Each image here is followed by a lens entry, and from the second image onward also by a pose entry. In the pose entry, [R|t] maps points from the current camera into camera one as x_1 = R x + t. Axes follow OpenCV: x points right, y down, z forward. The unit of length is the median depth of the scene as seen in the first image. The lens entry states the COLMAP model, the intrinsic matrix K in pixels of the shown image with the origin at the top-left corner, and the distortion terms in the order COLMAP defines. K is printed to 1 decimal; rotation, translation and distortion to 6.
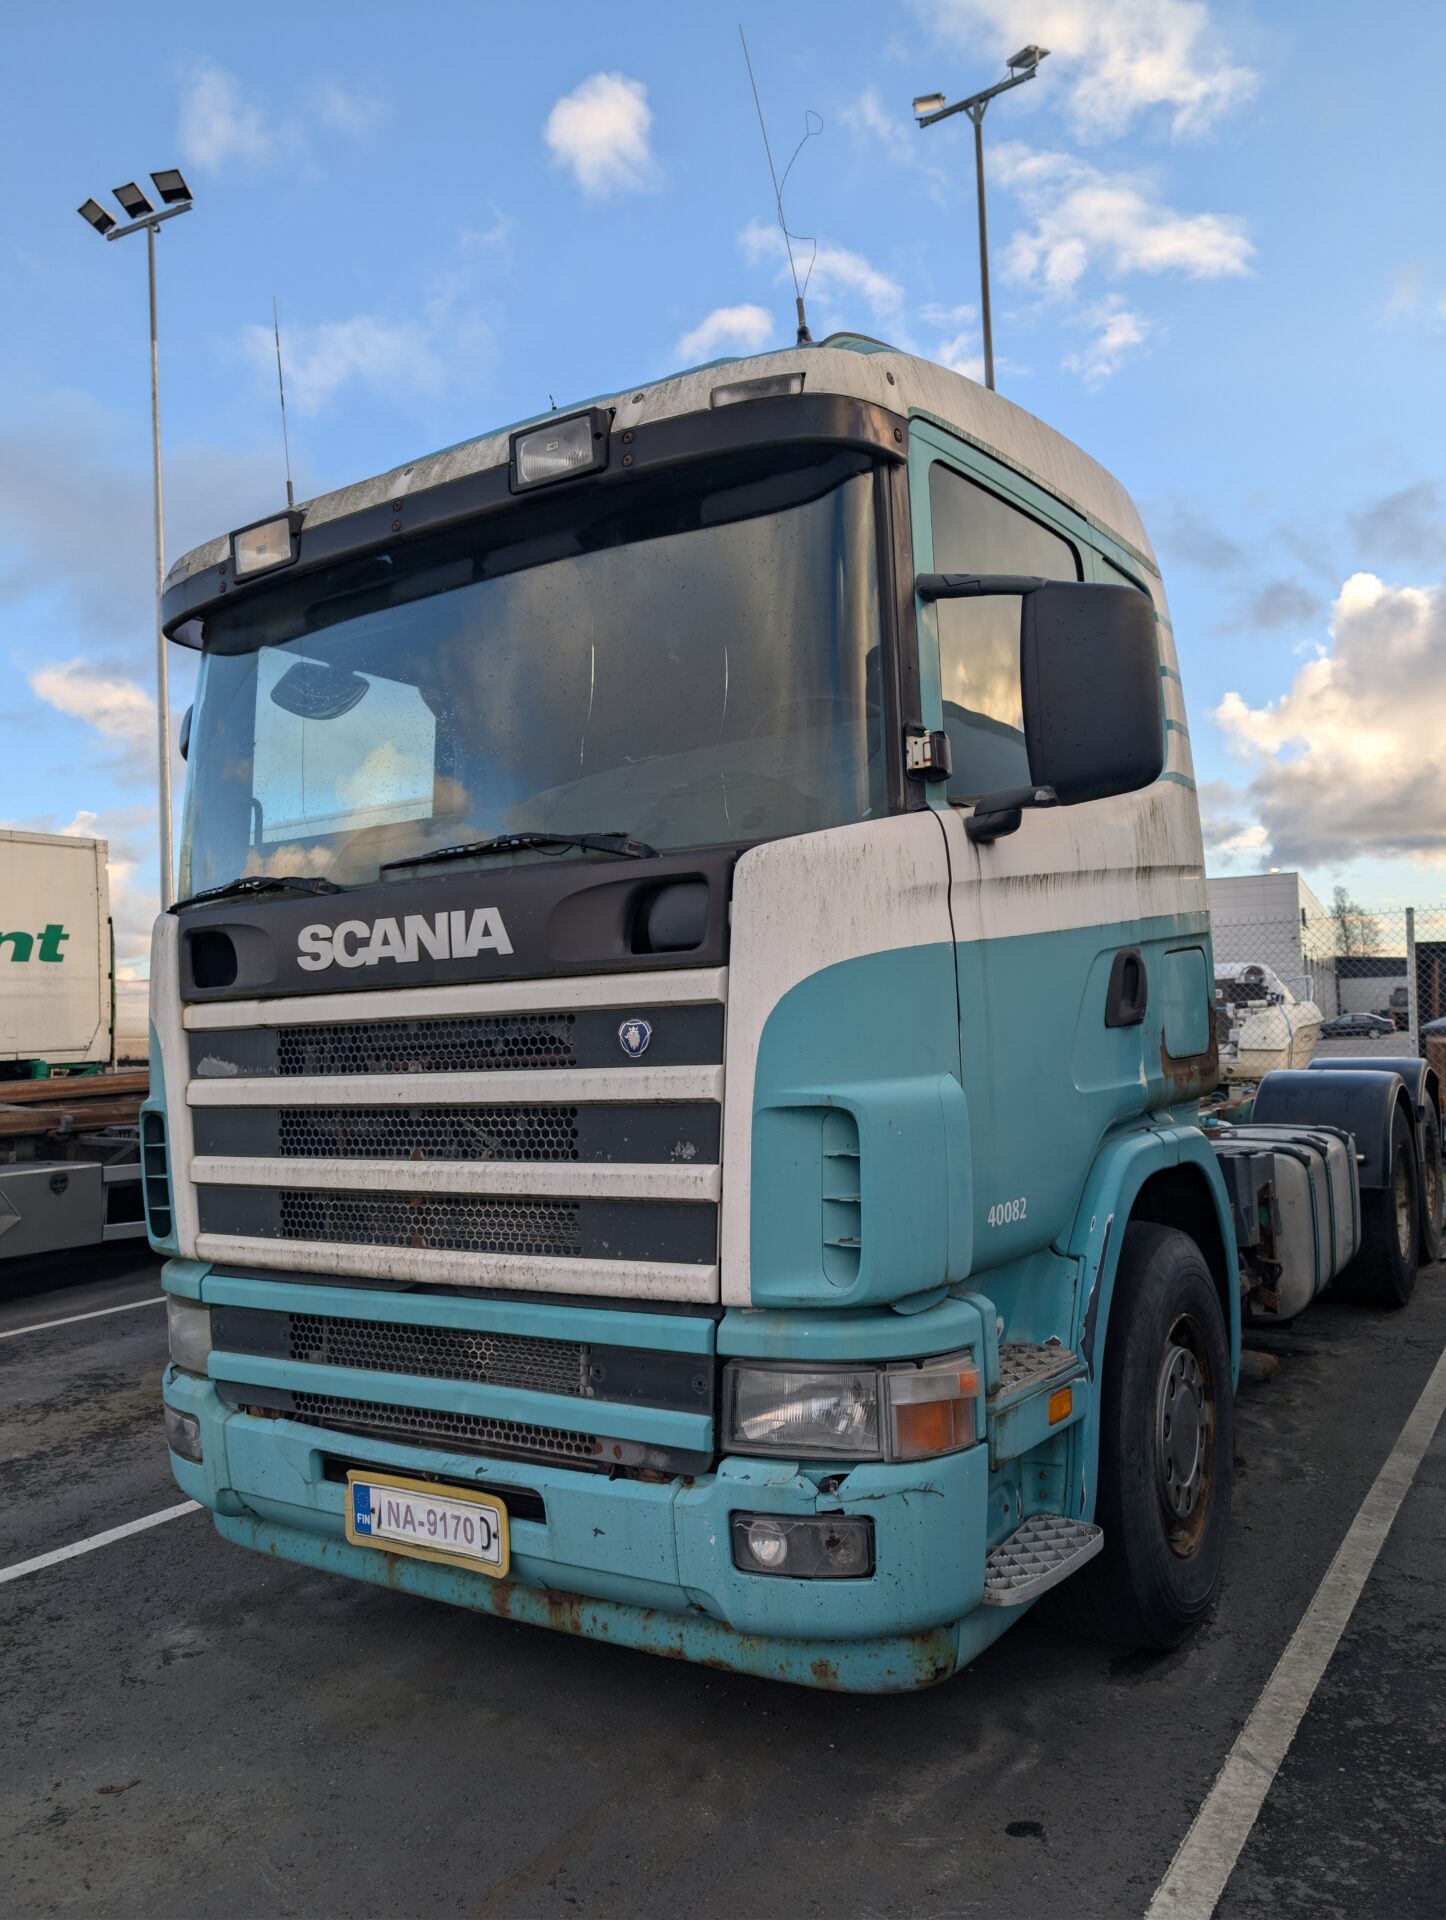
lens RADIAL K [[1361.7, 0, 752.4], [0, 1361.7, 955.9], [0, 0, 1]] dist [0.051760, -0.085303]
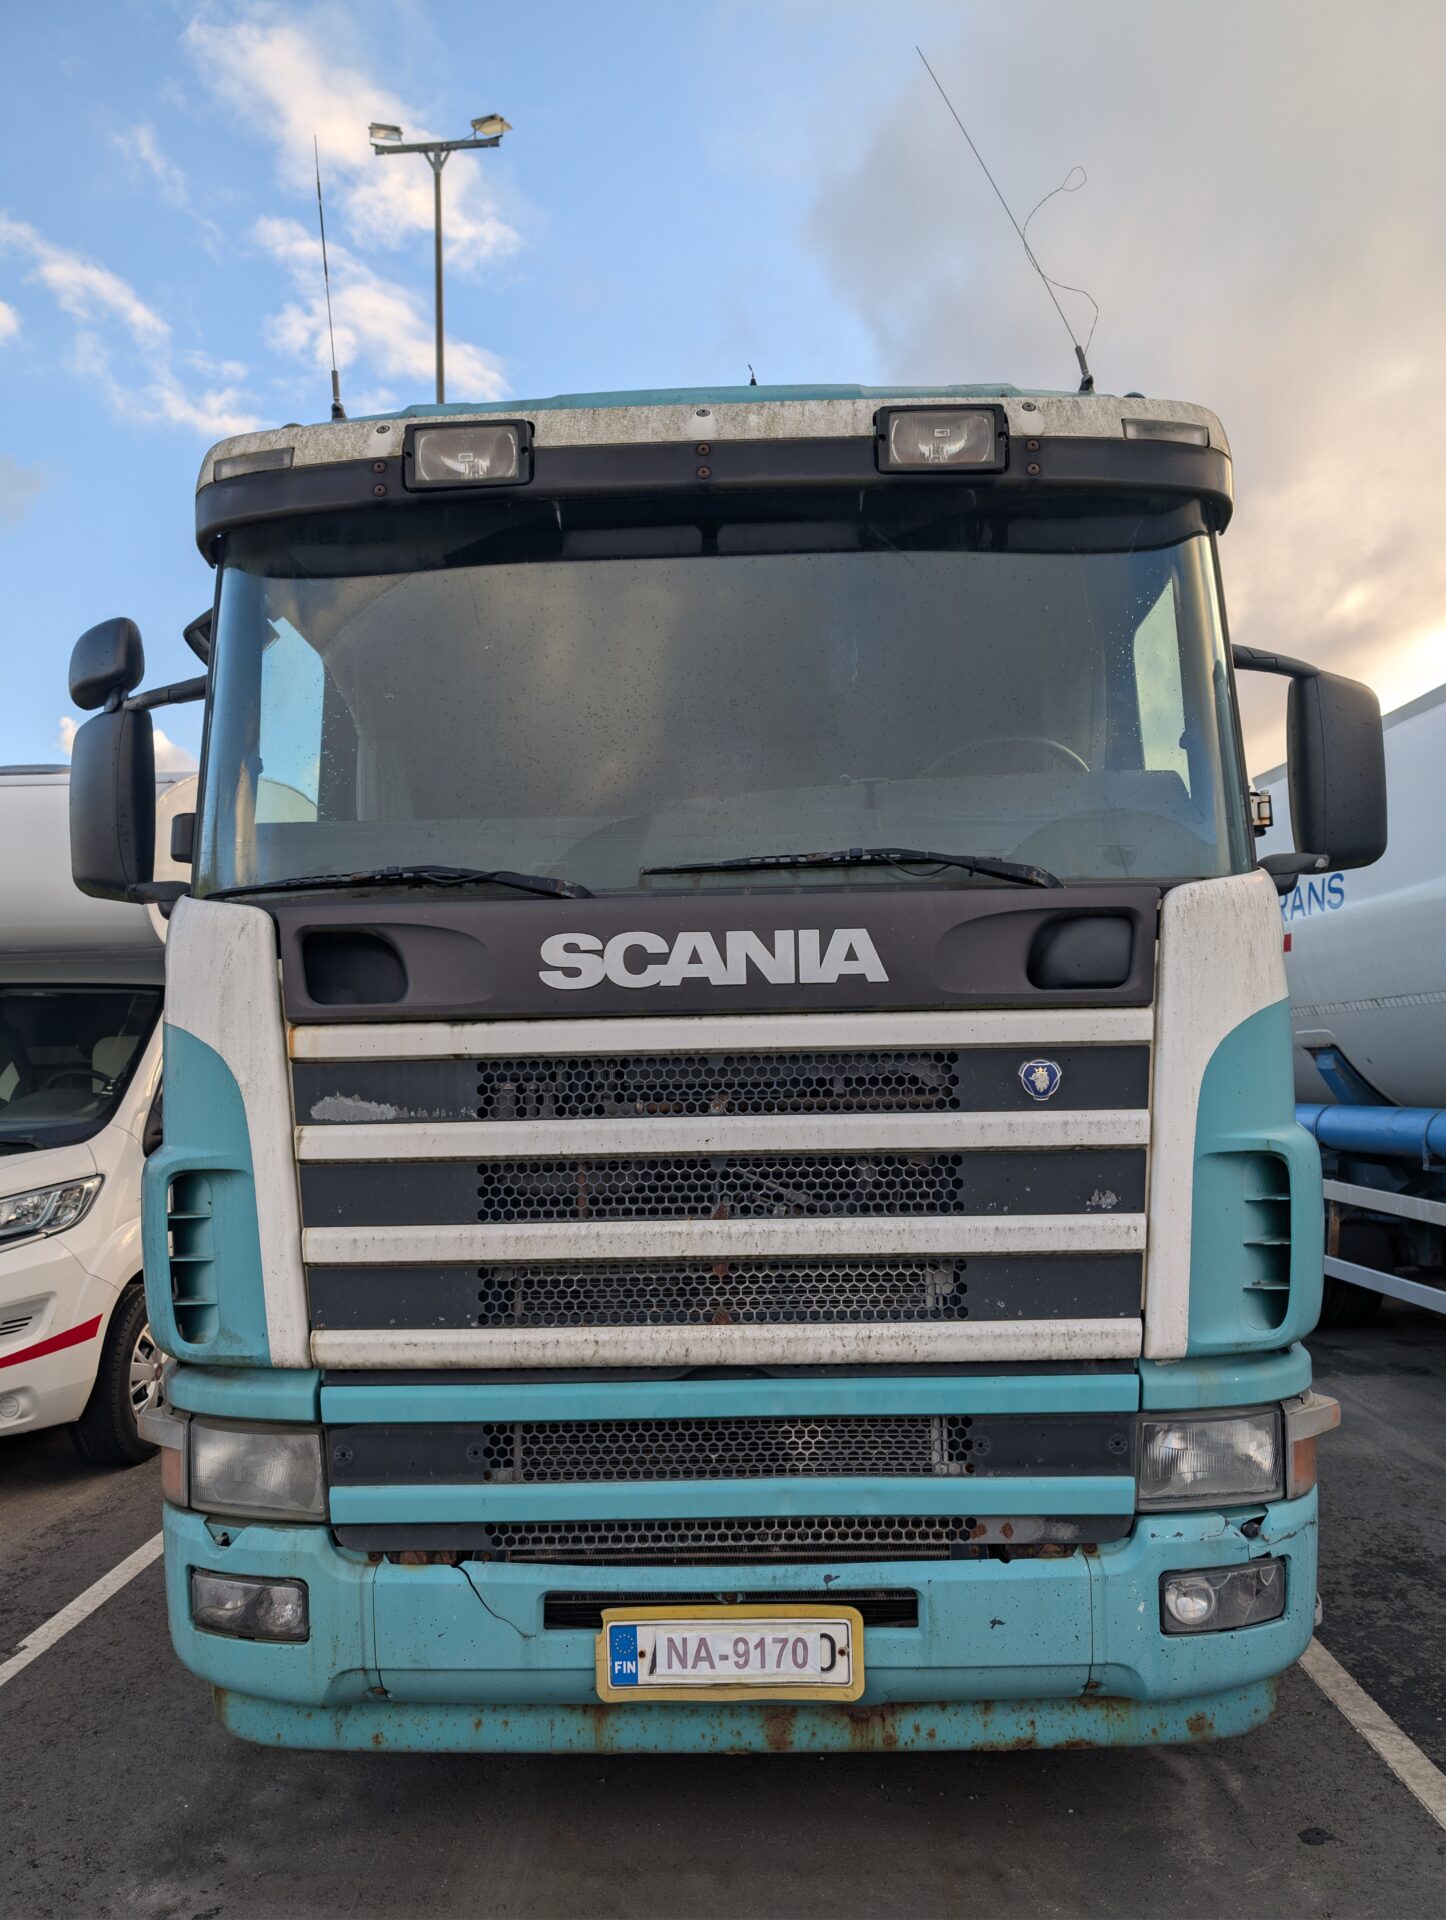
lens RADIAL K [[1375.5, 0, 736.1], [0, 1375.5, 966.1], [0, 0, 1]] dist [0.047918, -0.054888]
pose [[0.865924, 0.056811, 0.496938, -0.691289], [-0.042530, 0.998293, -0.040019, 0.027423], [-0.498363, 0.013519, 0.866863, 0.262445]]
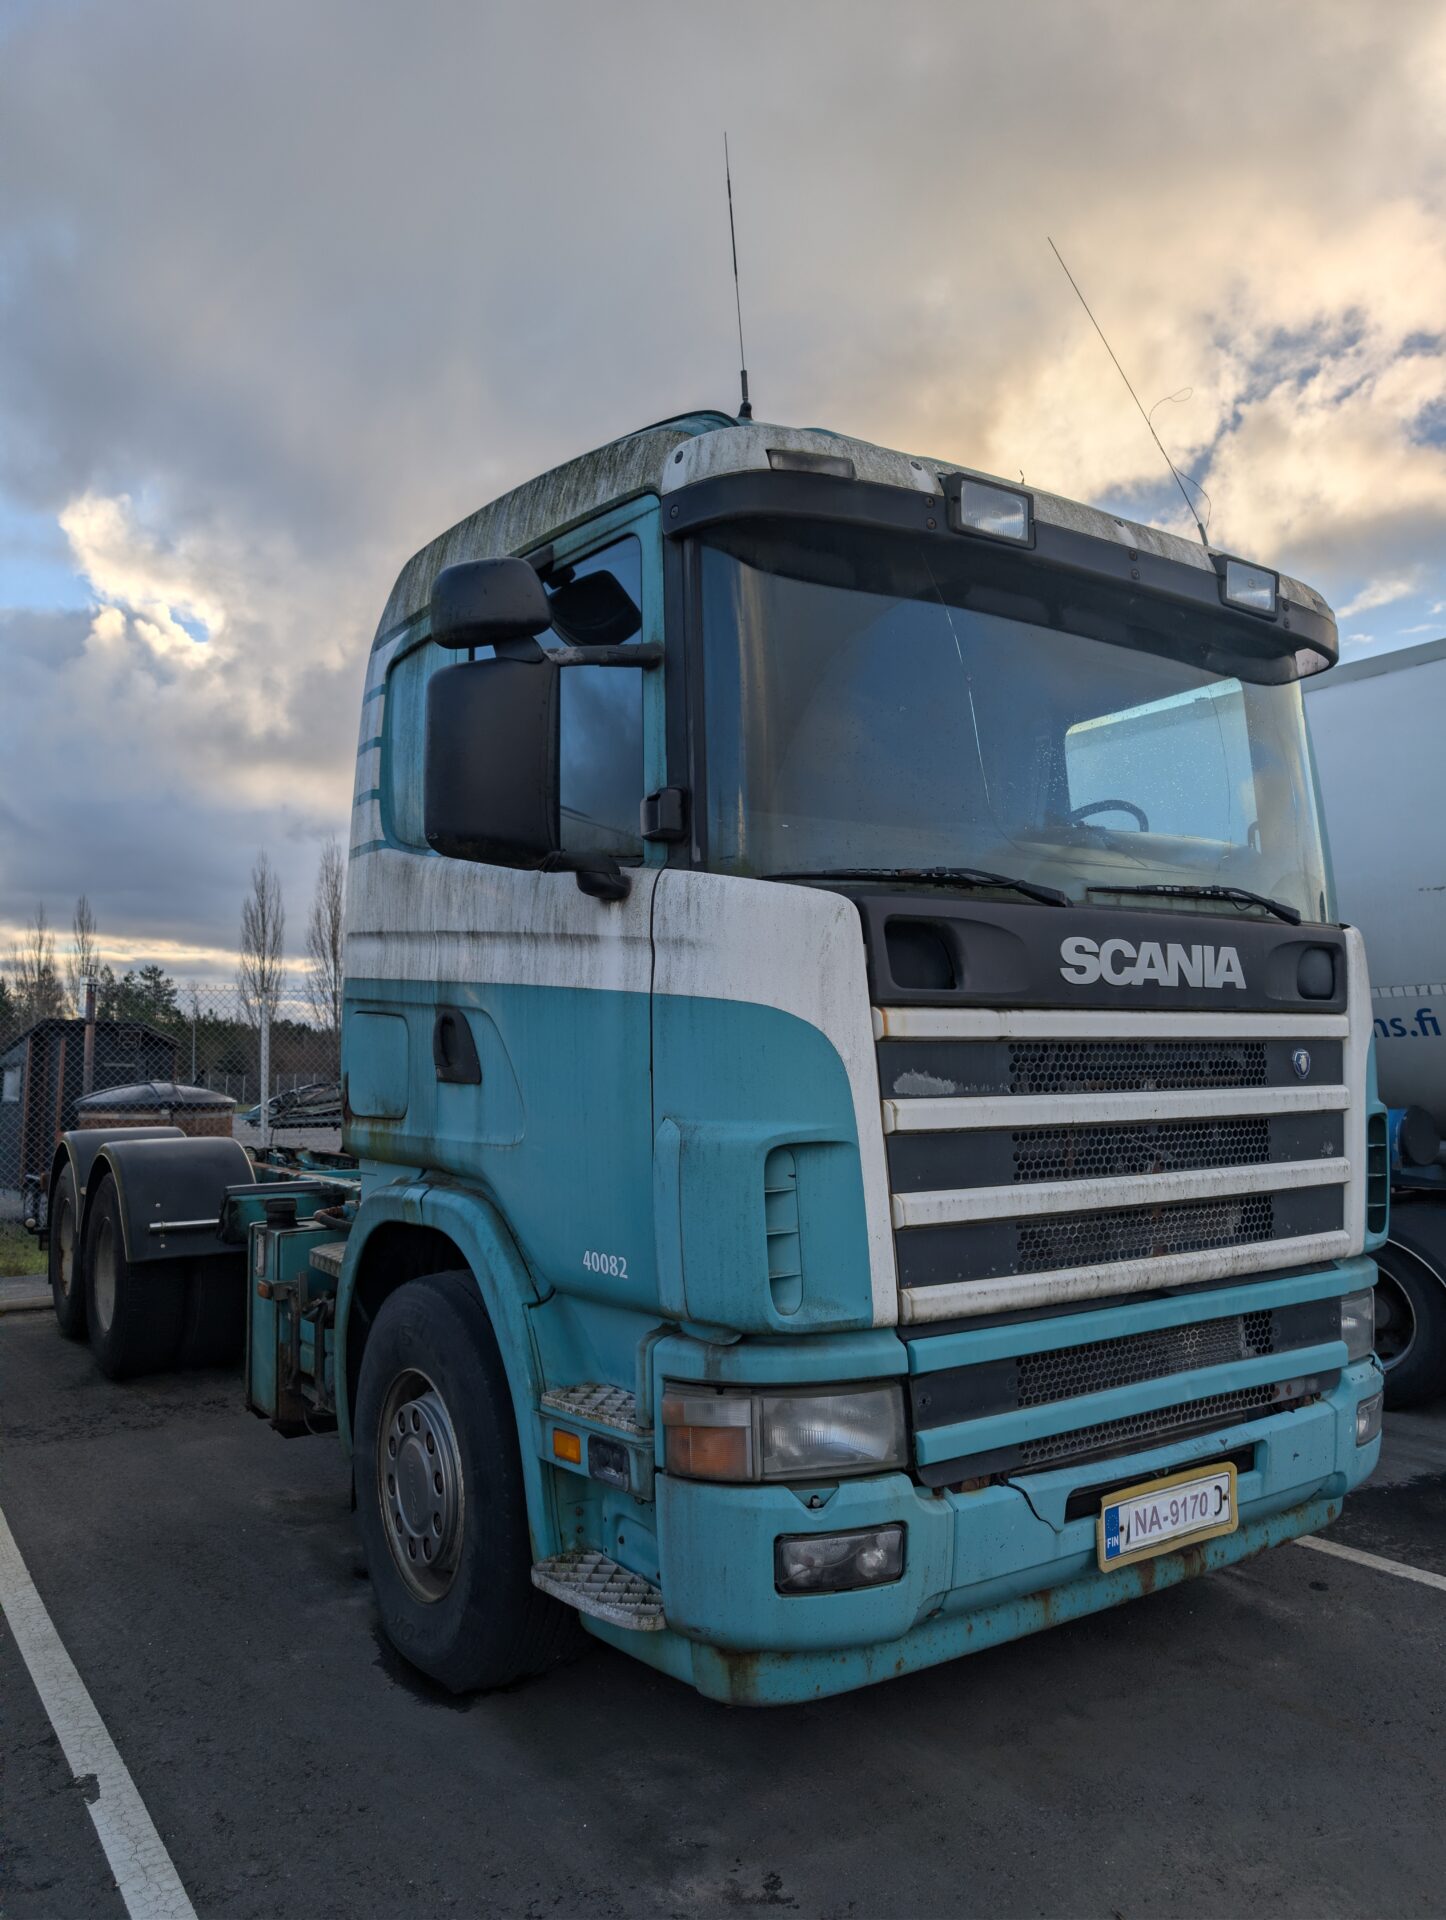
lens RADIAL K [[1365.8, 0, 733.4], [0, 1365.8, 975.0], [0, 0, 1]] dist [0.057376, -0.103296]
pose [[0.407009, 0.093813, 0.908594, -1.401714], [-0.052517, 0.995470, -0.079258, 0.101326], [-0.911913, -0.015458, 0.410092, 0.891489]]
